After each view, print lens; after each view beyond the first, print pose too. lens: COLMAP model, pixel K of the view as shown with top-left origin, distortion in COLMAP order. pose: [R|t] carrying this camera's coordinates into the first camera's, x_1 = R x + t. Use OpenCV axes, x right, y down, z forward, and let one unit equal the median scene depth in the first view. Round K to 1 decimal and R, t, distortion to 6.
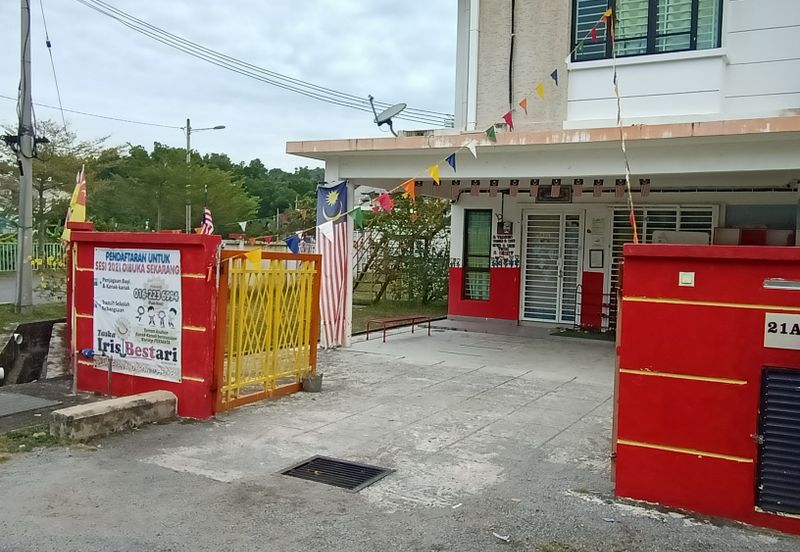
lens RADIAL K [[738.0, 0, 400.0], [0, 738.0, 276.0], [0, 0, 1]] dist [0.001097, -0.002312]
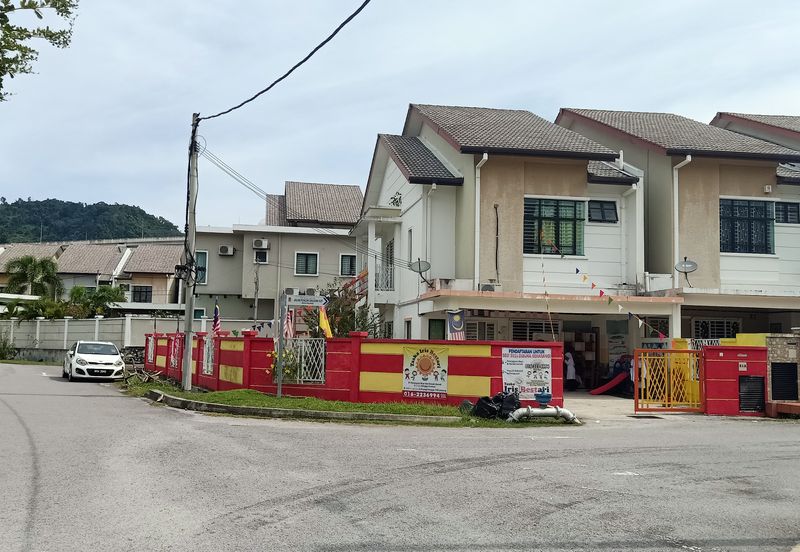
lens RADIAL K [[753.6, 0, 400.0], [0, 753.6, 276.0], [0, 0, 1]] dist [0.105229, -0.163280]
pose [[0.778904, 0.040114, 0.625859, -2.262573], [0.028256, 0.994694, -0.098920, -0.037552], [-0.626506, 0.094734, 0.773638, -0.712184]]
